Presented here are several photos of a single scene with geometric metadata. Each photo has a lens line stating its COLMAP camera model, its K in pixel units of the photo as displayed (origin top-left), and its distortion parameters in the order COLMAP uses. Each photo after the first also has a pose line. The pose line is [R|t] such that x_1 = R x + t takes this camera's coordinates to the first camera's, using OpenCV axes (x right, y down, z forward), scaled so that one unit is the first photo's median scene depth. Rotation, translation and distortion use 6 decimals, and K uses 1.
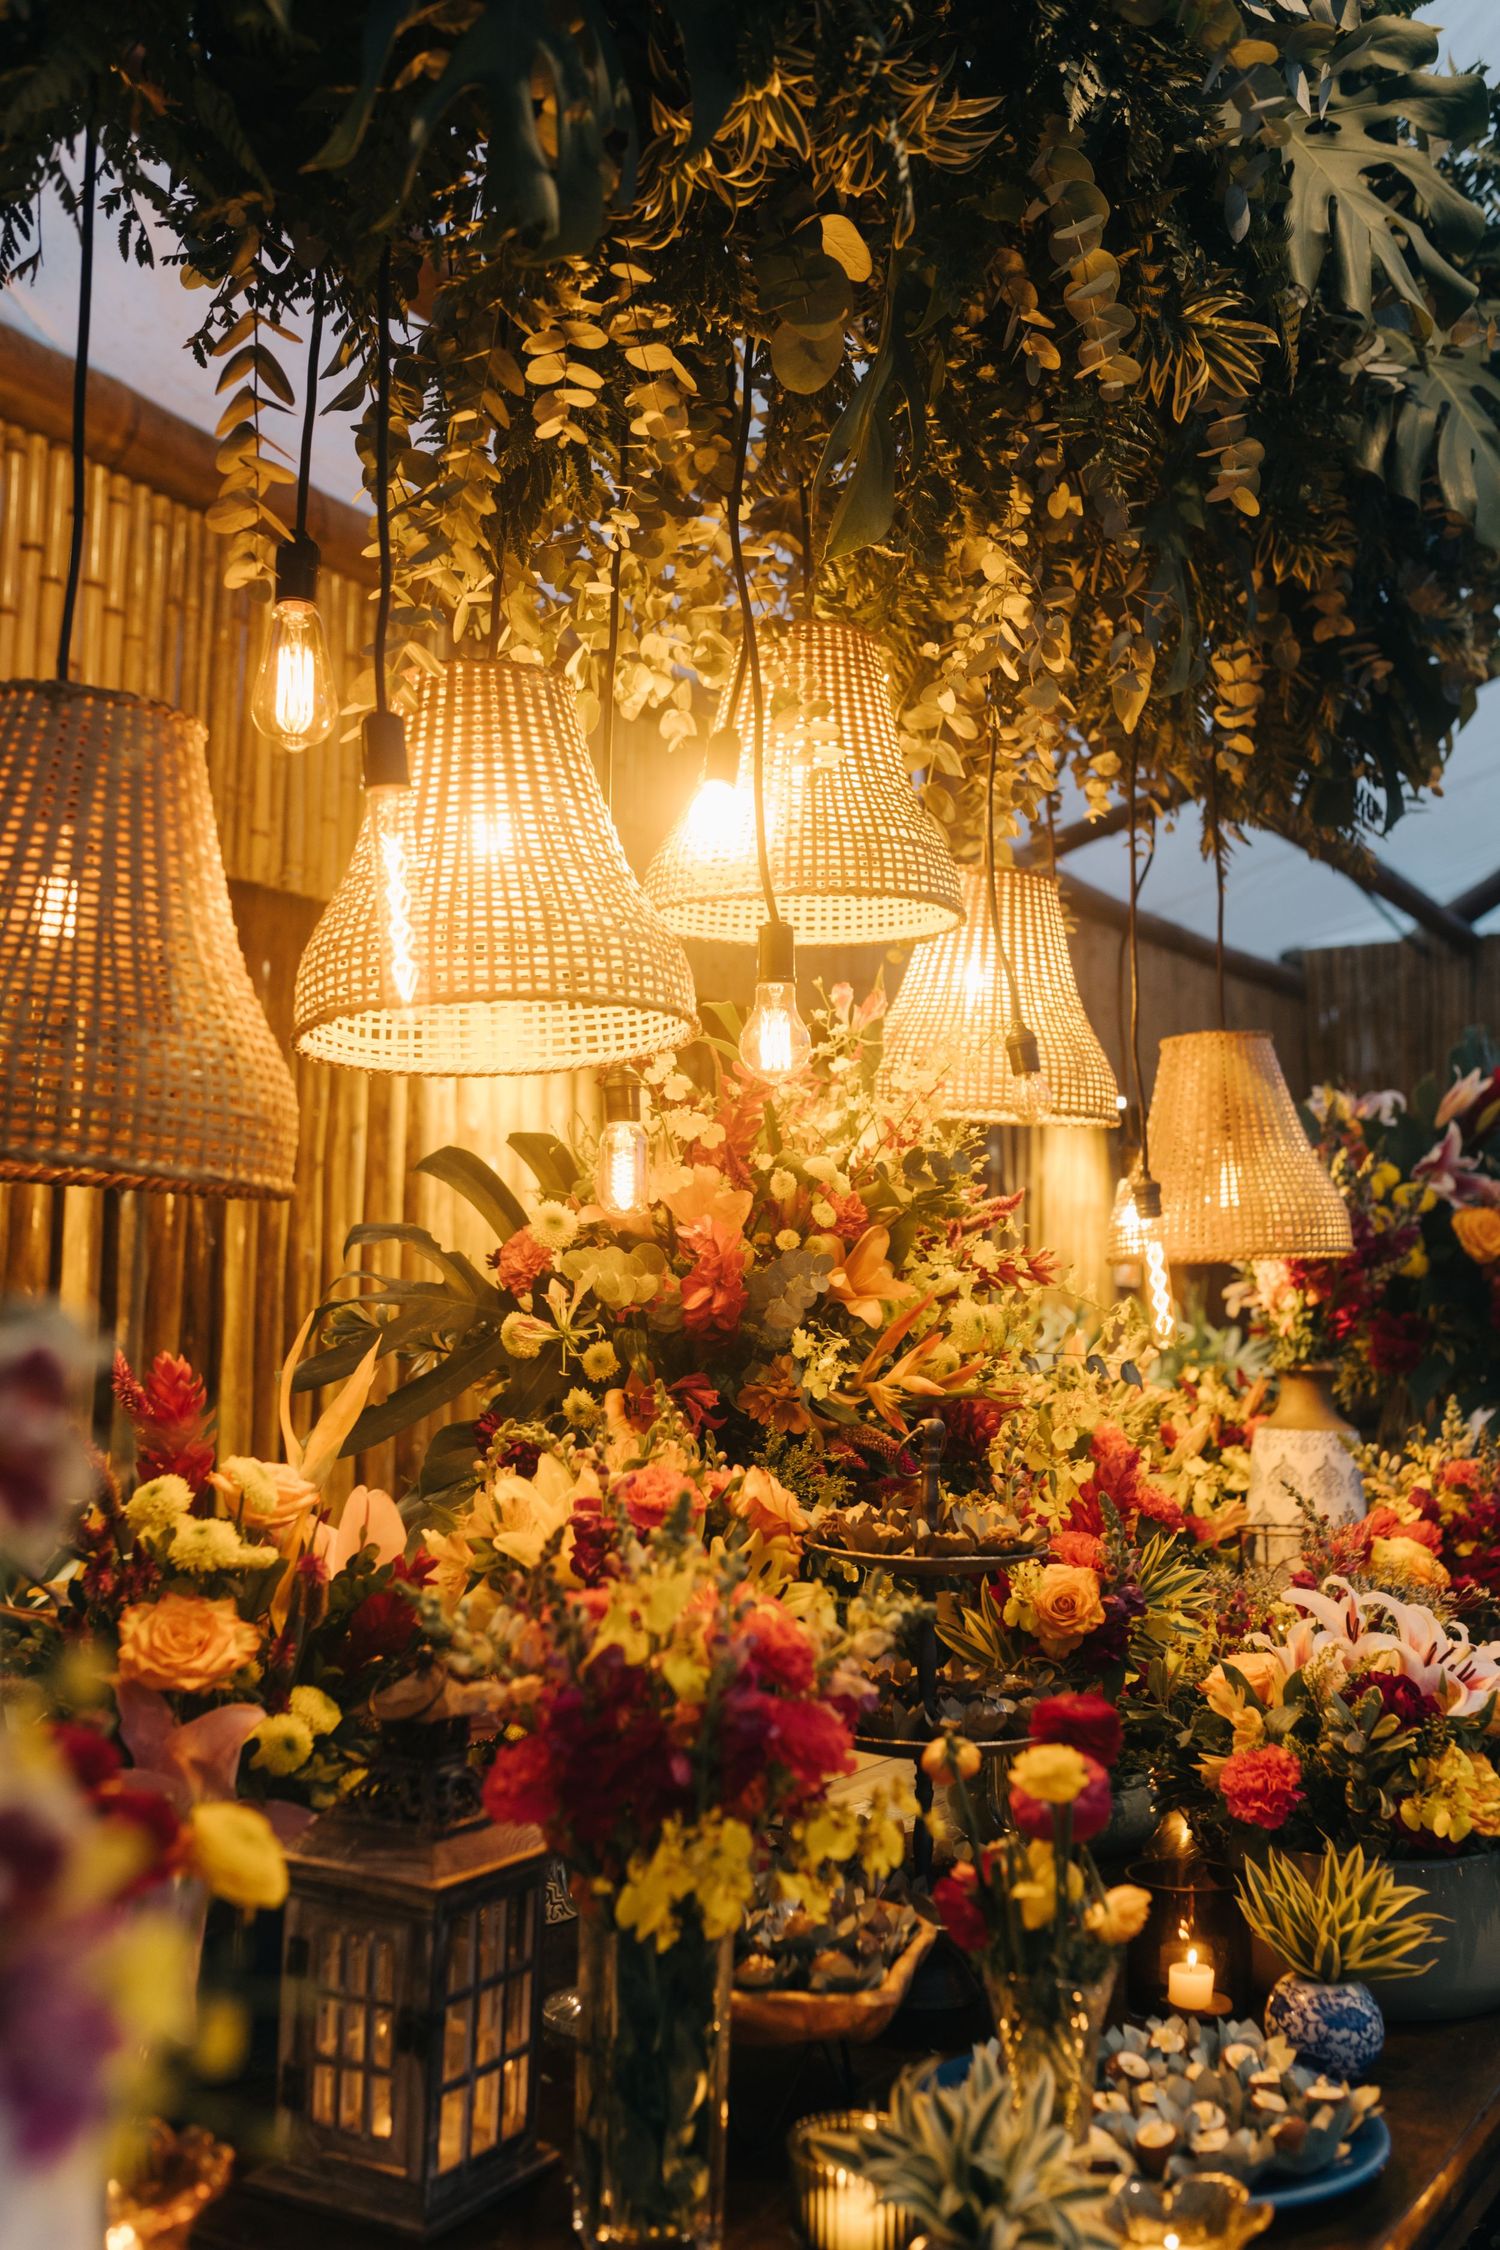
lens RADIAL K [[2177.2, 0, 769.1], [0, 2177.2, 1113.0], [0, 0, 1]] dist [0.015213, 0.000000]
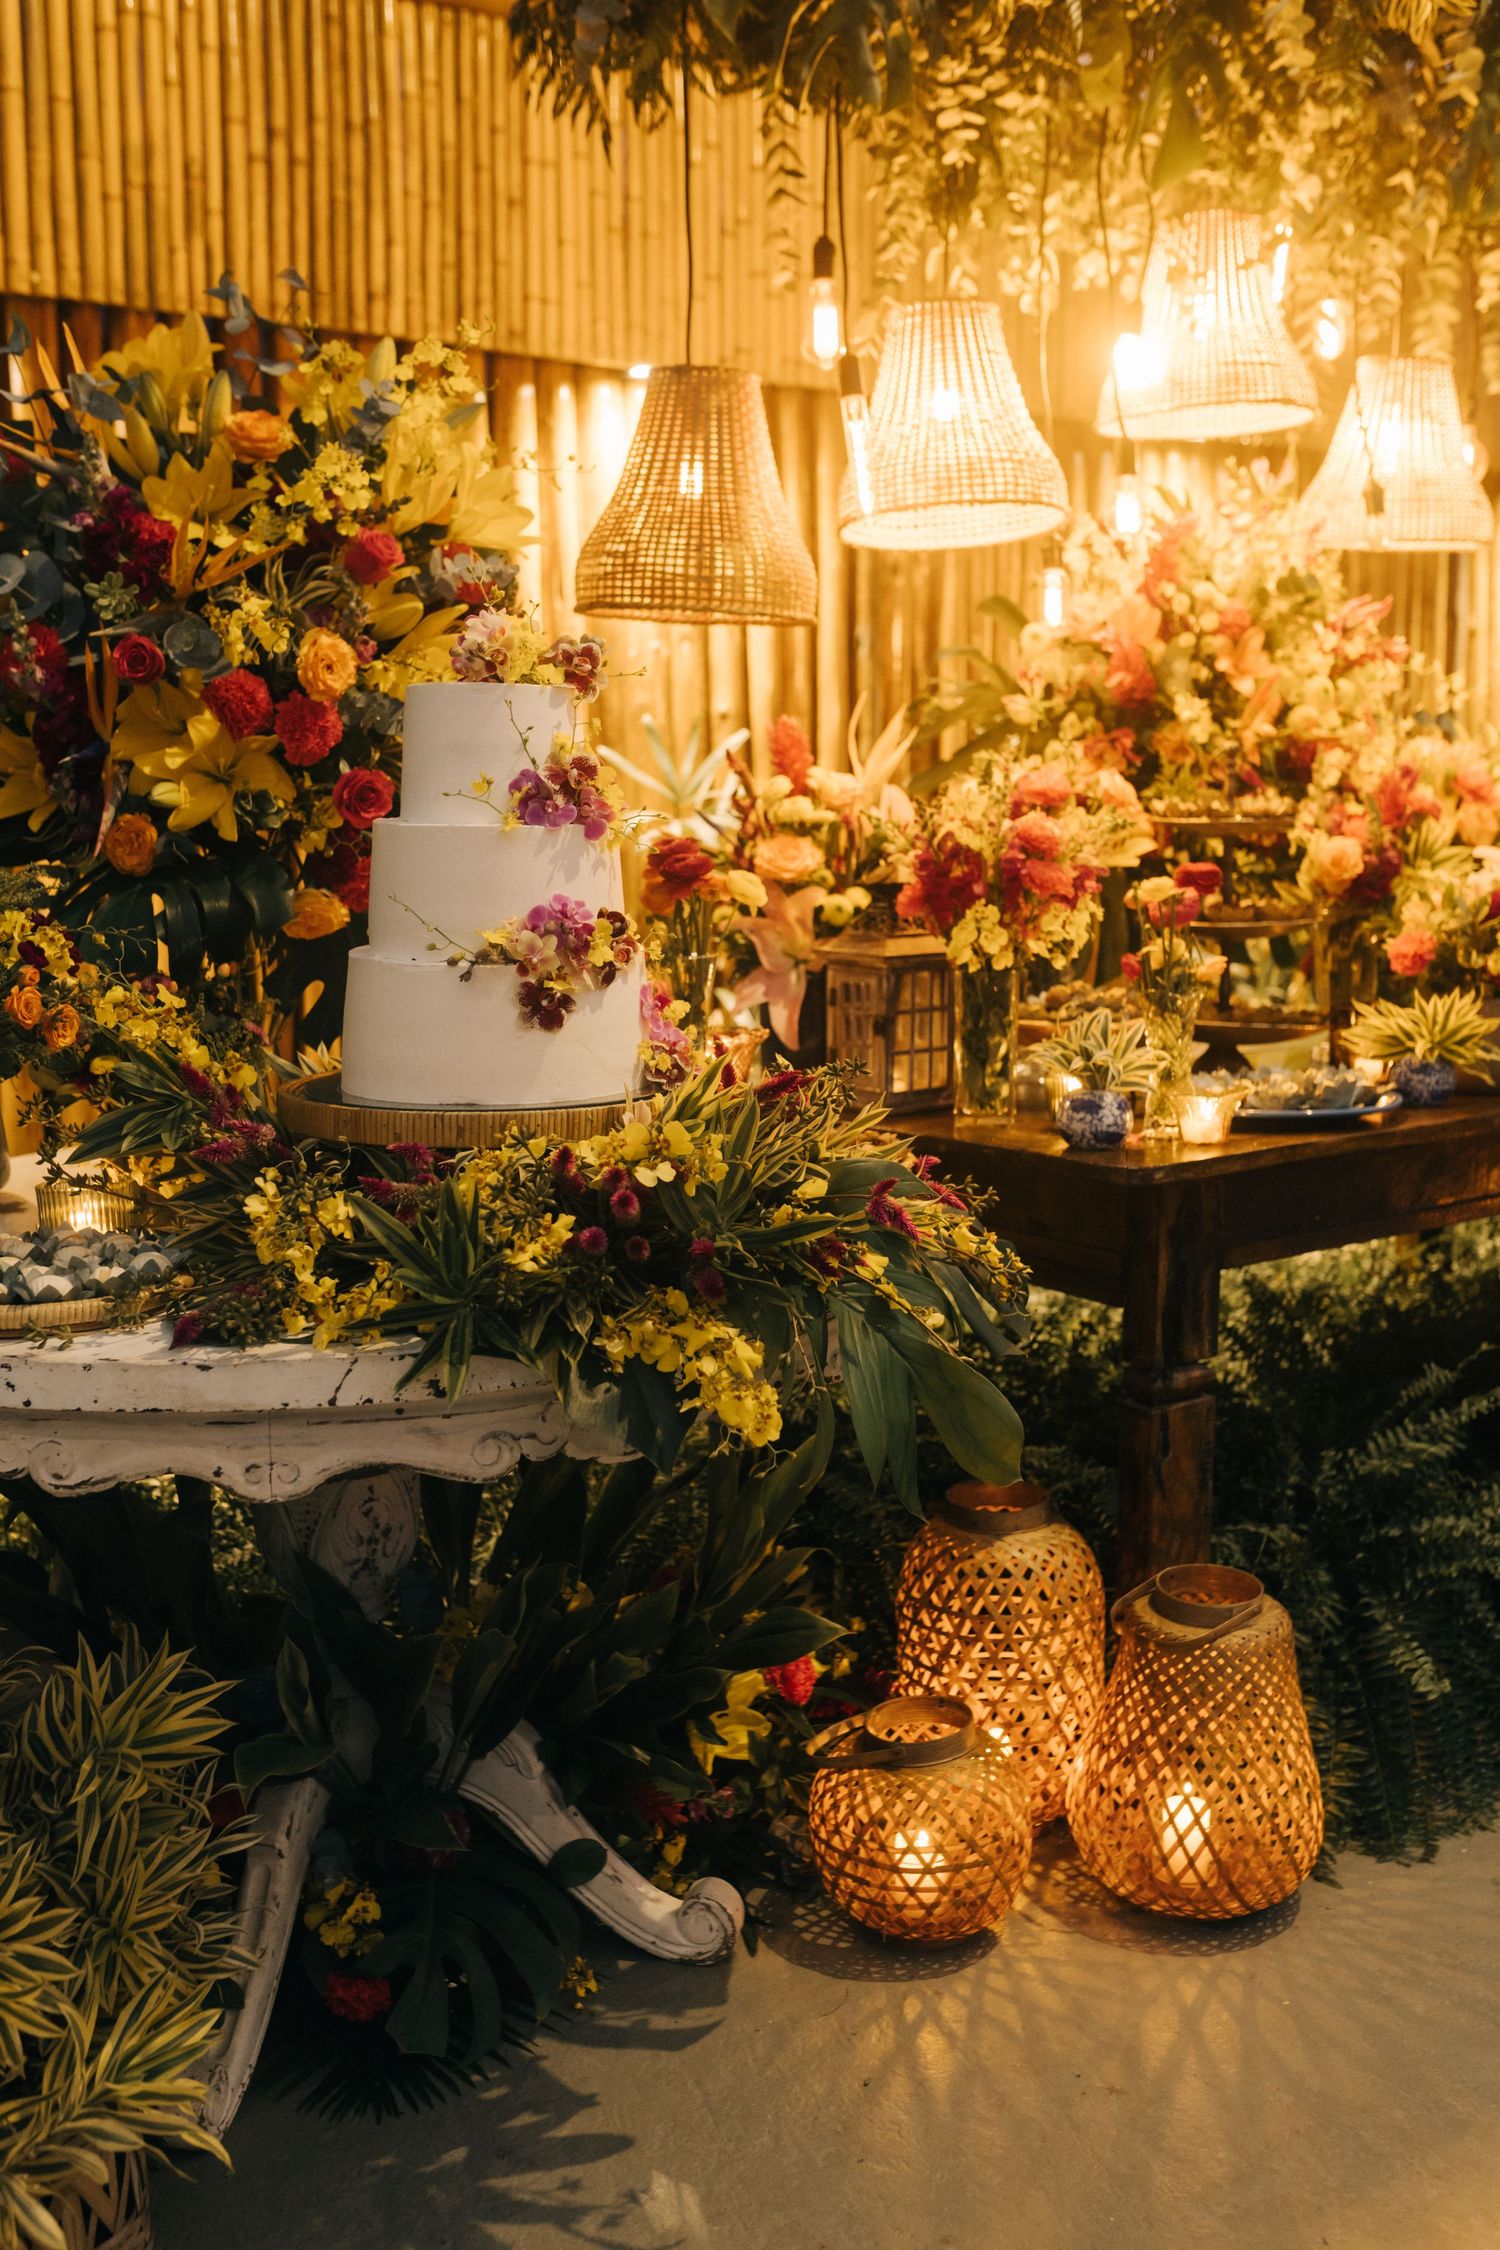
lens RADIAL K [[2177.2, 0, 735.7], [0, 2177.2, 1113.7], [0, 0, 1]] dist [0.015213, 0.000000]
pose [[0.916509, 0.031402, -0.398780, 0.382228], [0.065215, 0.971846, 0.226411, 0.014840], [0.394663, -0.233514, 0.888658, -0.651492]]
